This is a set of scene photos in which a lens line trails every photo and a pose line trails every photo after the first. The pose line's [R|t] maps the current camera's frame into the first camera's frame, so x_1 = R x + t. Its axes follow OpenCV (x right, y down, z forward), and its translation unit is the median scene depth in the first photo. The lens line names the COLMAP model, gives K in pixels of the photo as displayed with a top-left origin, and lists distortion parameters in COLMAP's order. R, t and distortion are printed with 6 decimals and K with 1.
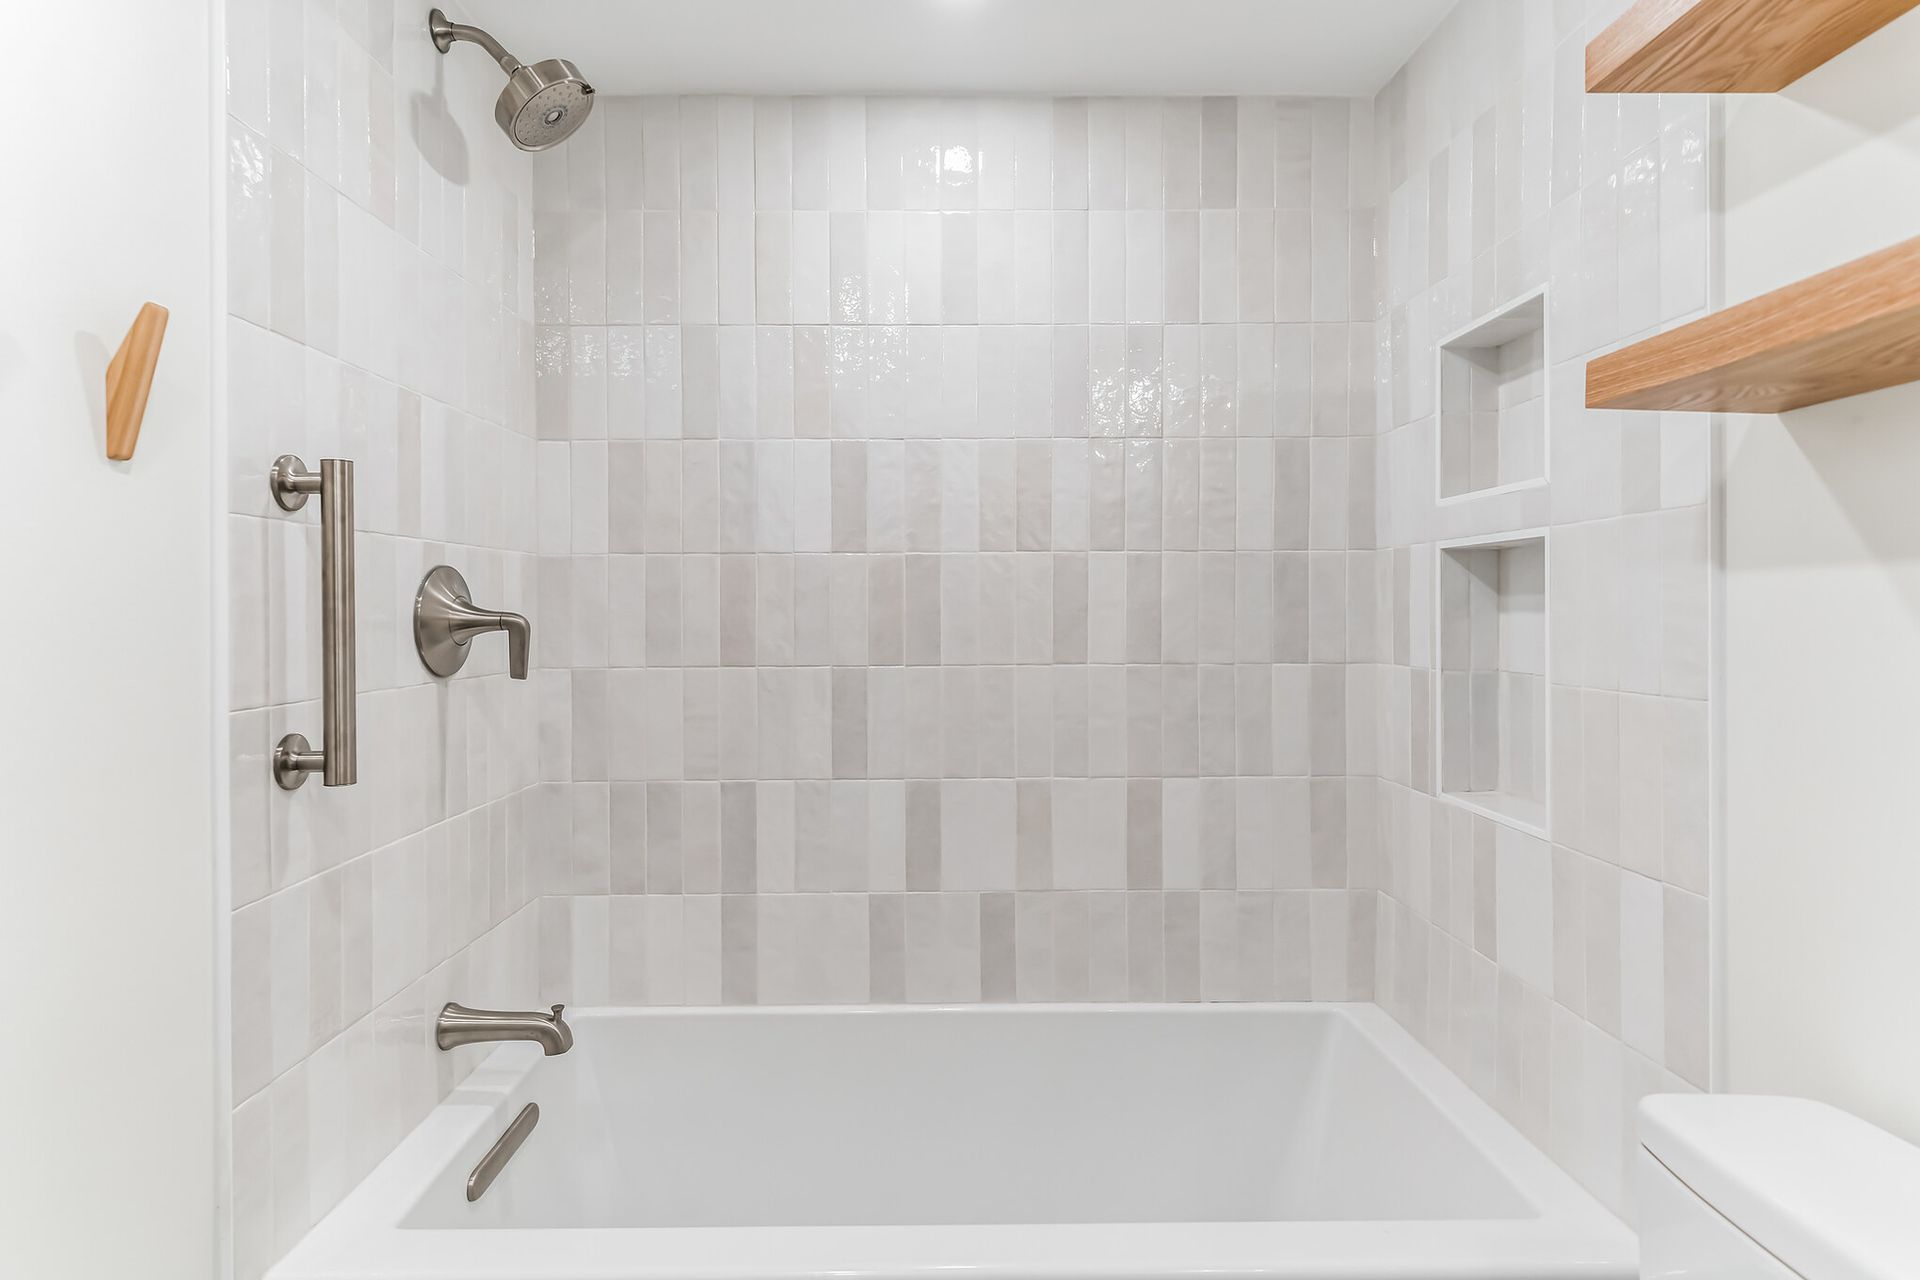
lens RADIAL K [[1038.8, 0, 947.1], [0, 1038.8, 610.9], [0, 0, 1]] dist [0.008391, 0.000983]
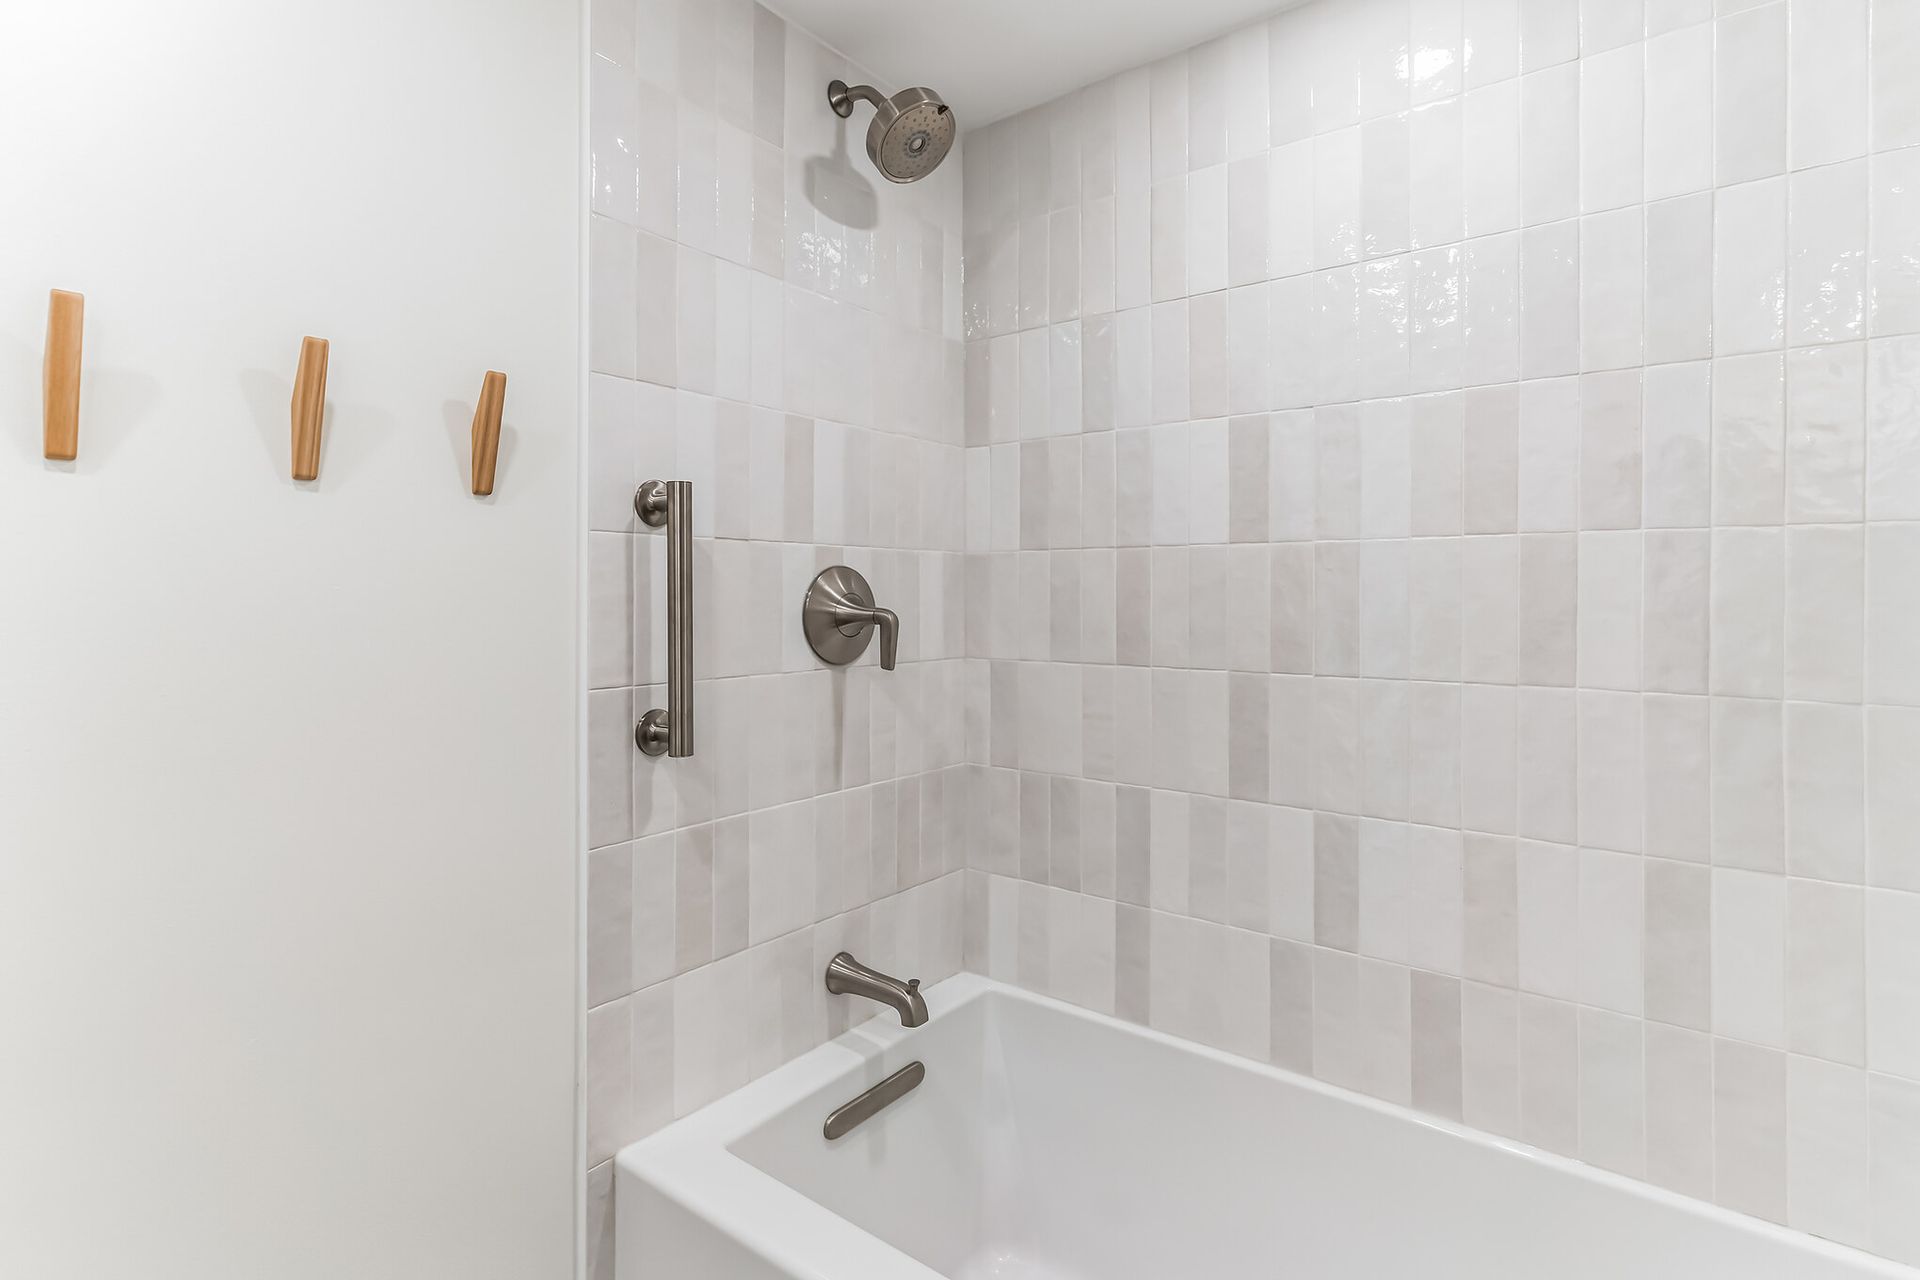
lens RADIAL K [[936.0, 0, 950.8], [0, 936.0, 587.3], [0, 0, 1]] dist [0.003213, 0.002932]
pose [[0.784997, 0.001480, -0.619498, 0.200108], [-0.005551, 0.999974, -0.004646, -0.013437], [0.619475, 0.007086, 0.784984, 0.222606]]
